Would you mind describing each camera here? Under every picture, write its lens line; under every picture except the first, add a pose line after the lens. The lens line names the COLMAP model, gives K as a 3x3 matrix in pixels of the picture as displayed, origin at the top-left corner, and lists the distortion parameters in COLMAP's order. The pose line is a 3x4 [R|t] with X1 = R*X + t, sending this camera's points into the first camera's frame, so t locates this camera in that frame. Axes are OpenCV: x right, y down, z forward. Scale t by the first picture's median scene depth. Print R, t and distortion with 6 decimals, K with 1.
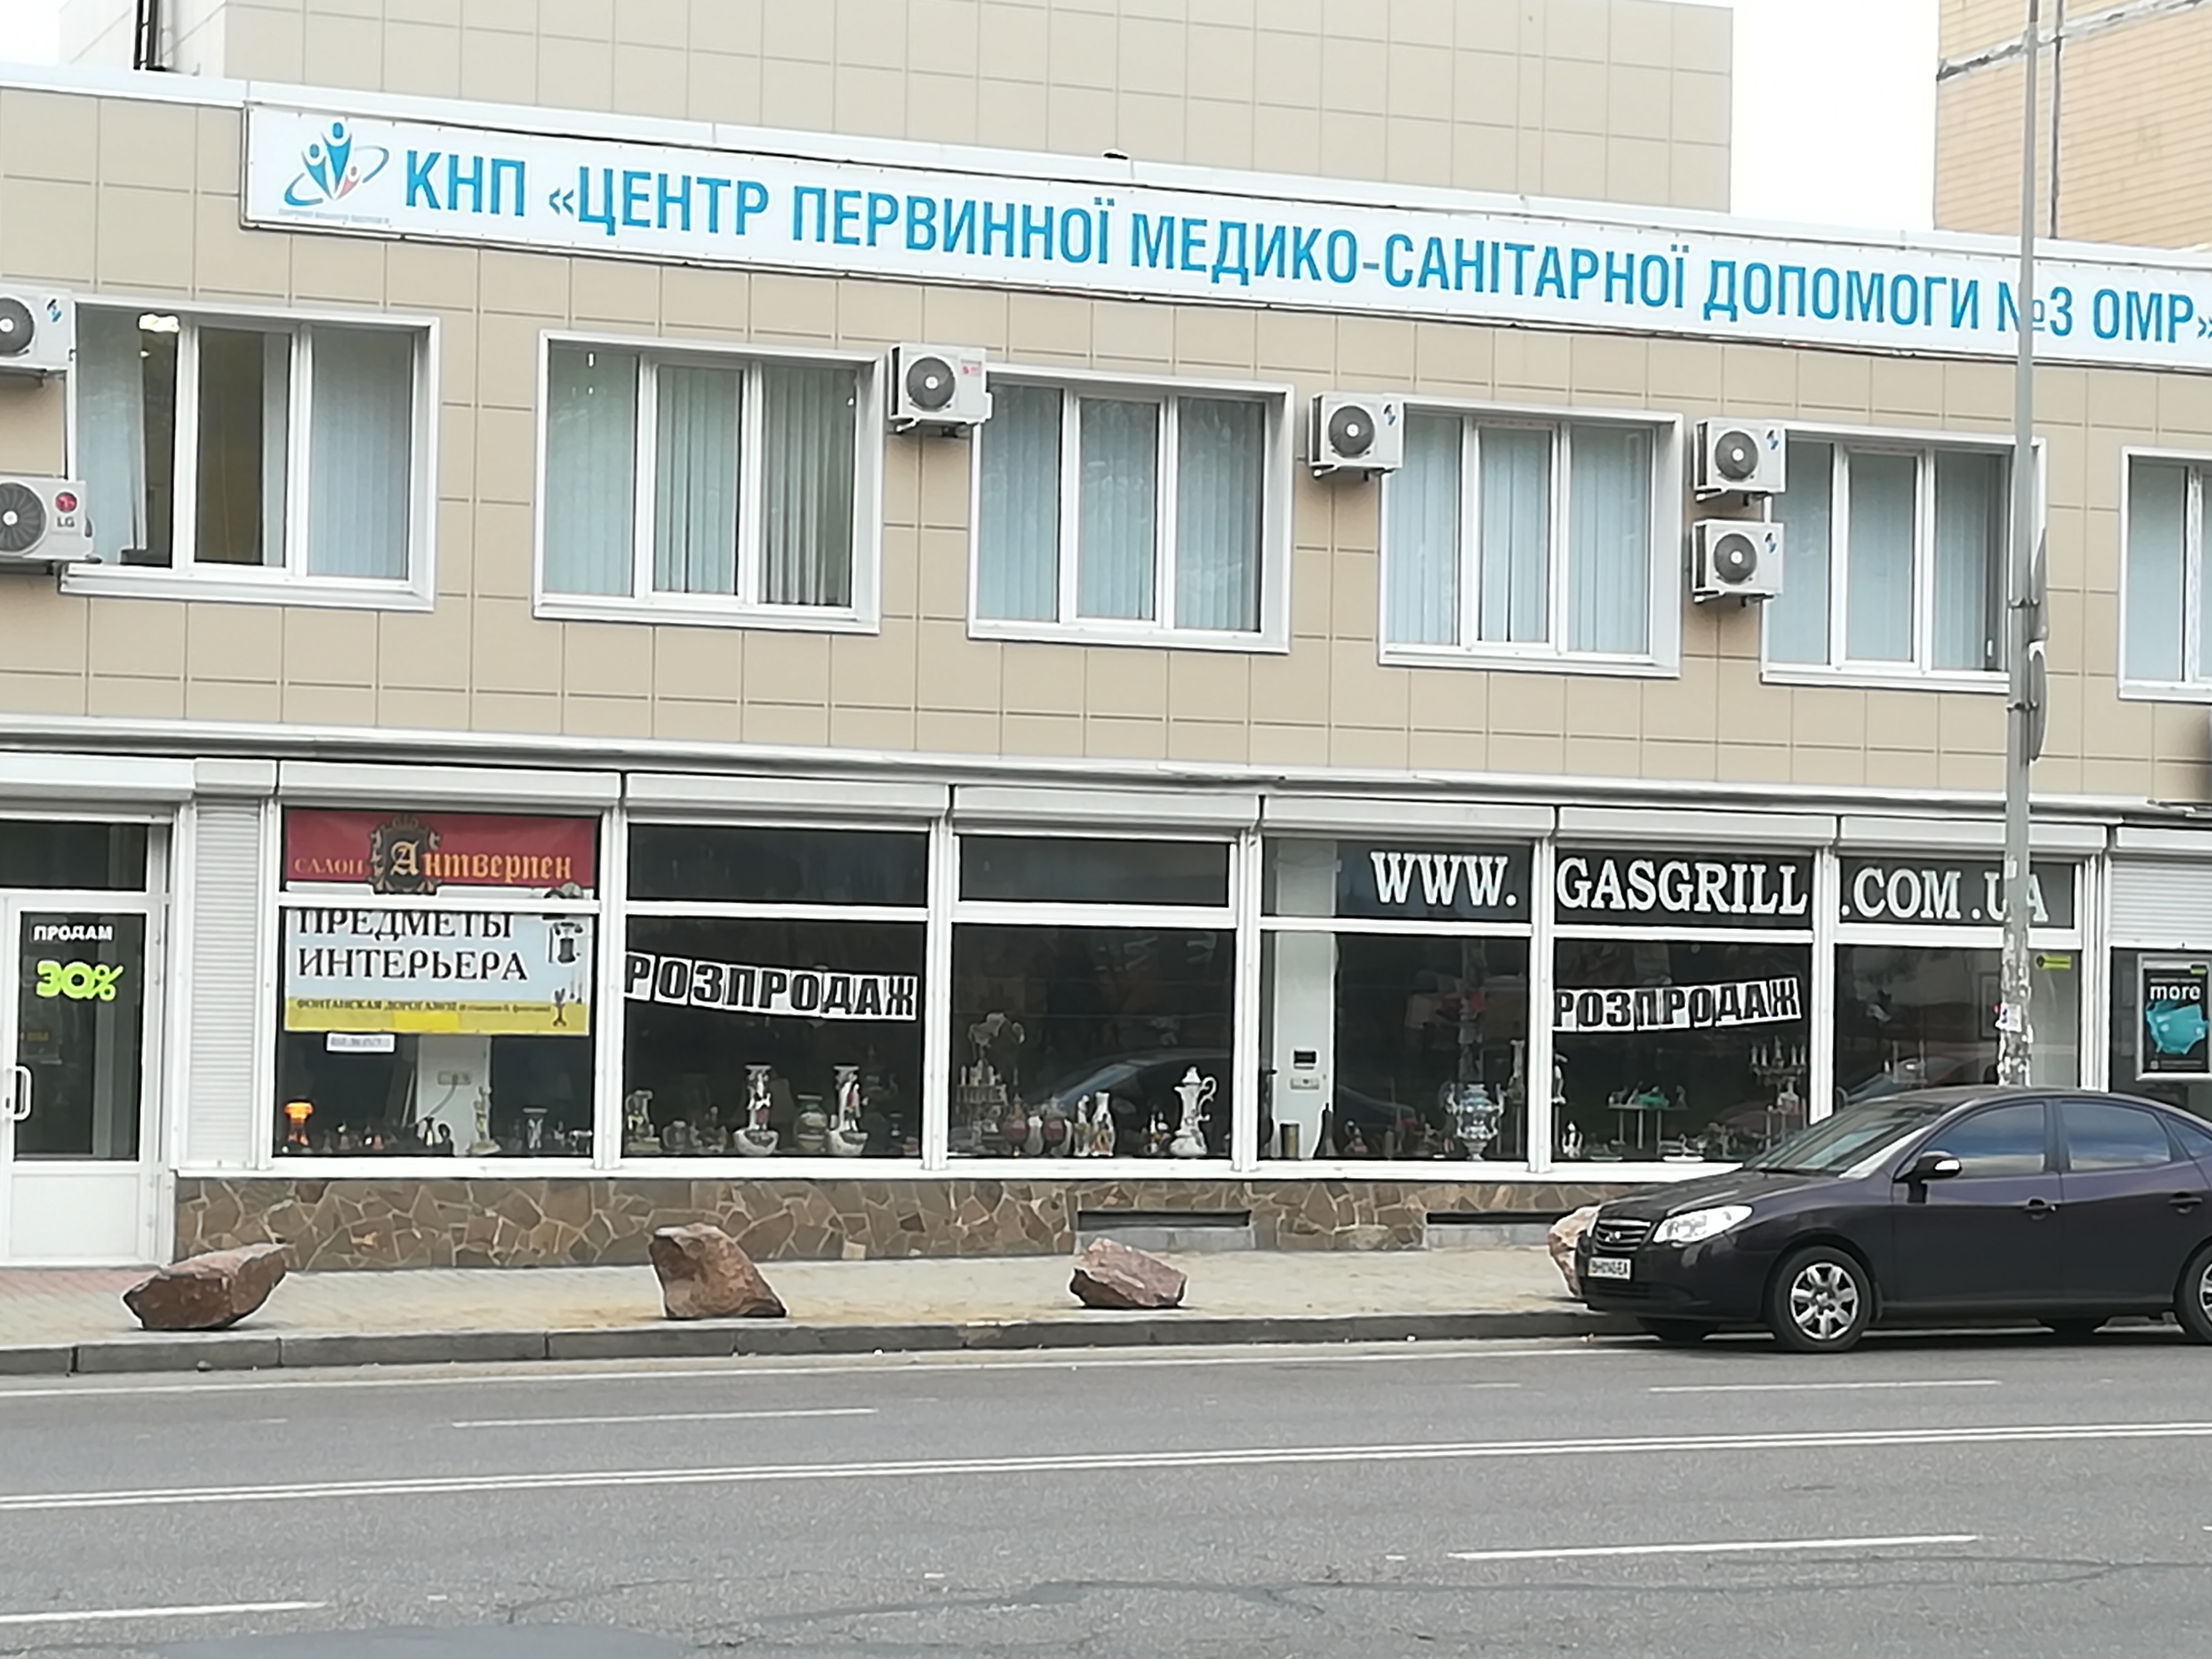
lens RADIAL K [[5054.8, 0, 1190.7], [0, 5054.8, 1078.1], [0, 0, 1]] dist [0.129965, 0.000000]
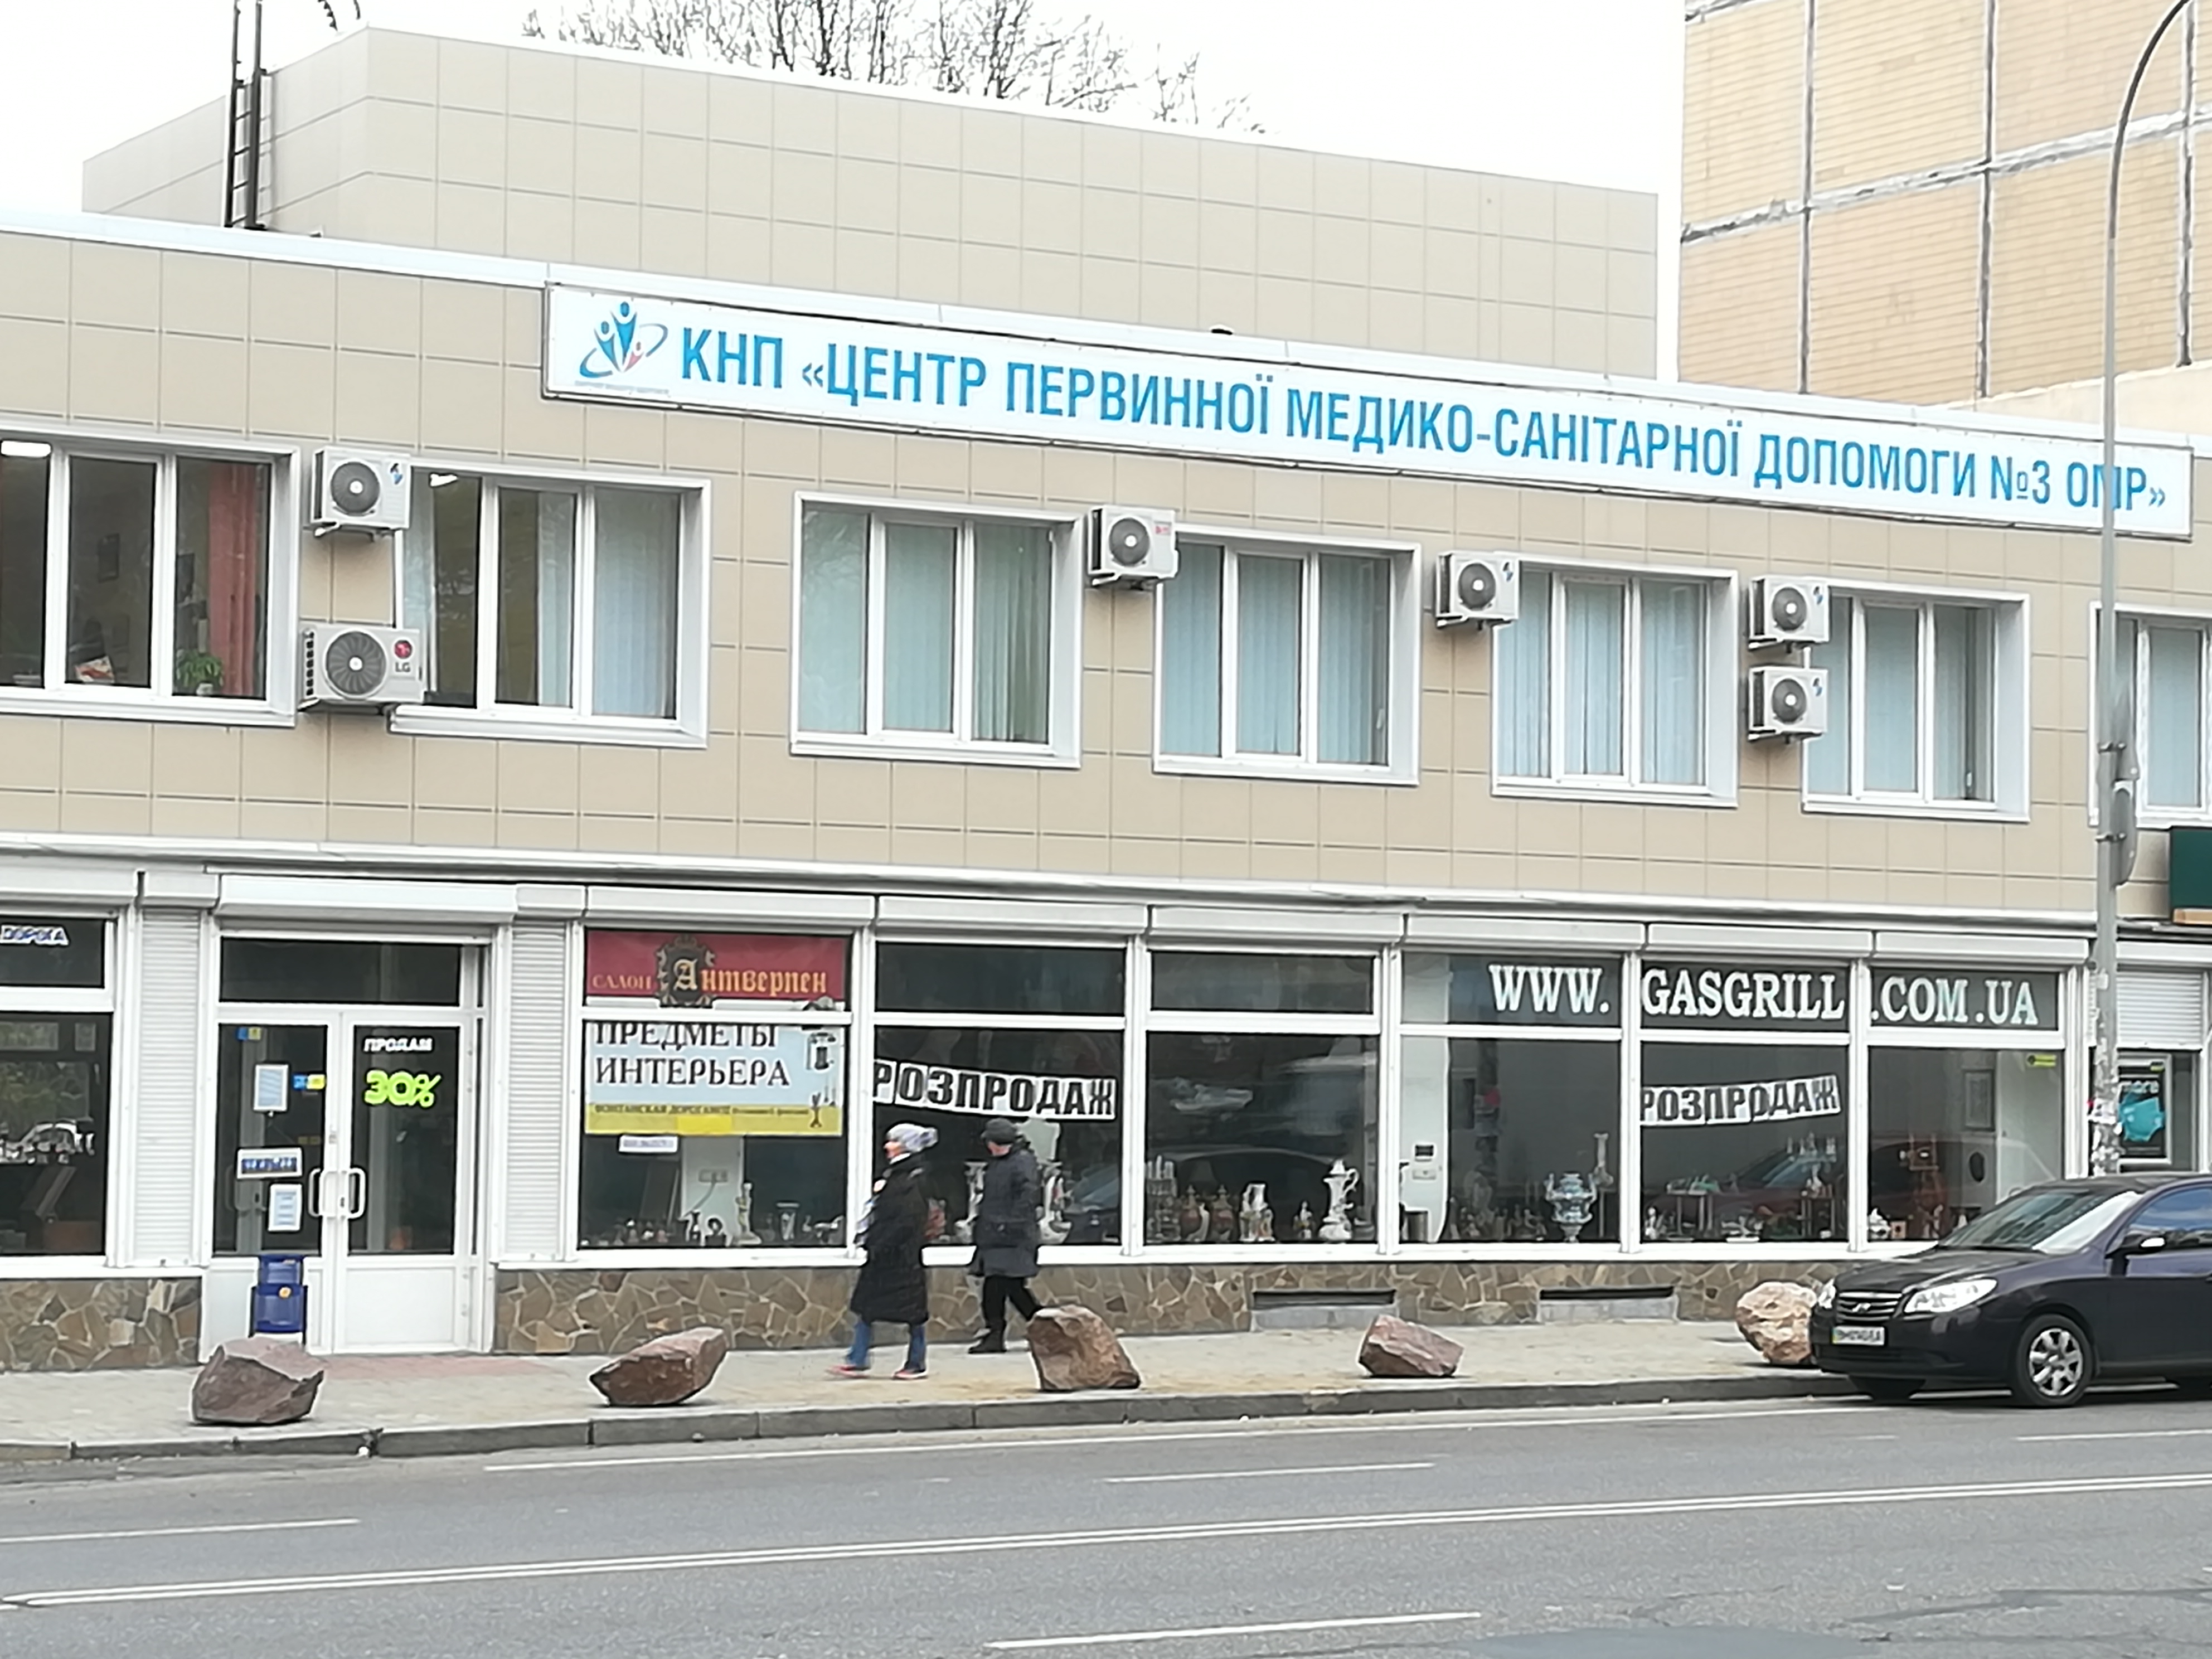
lens RADIAL K [[5054.8, 0, 1148.1], [0, 5054.8, 1097.1], [0, 0, 1]] dist [0.129965, 0.000000]
pose [[0.988888, -0.005996, 0.148539, -0.215411], [0.007968, 0.999888, -0.012684, -0.002406], [-0.148446, 0.013726, 0.988825, -0.088733]]
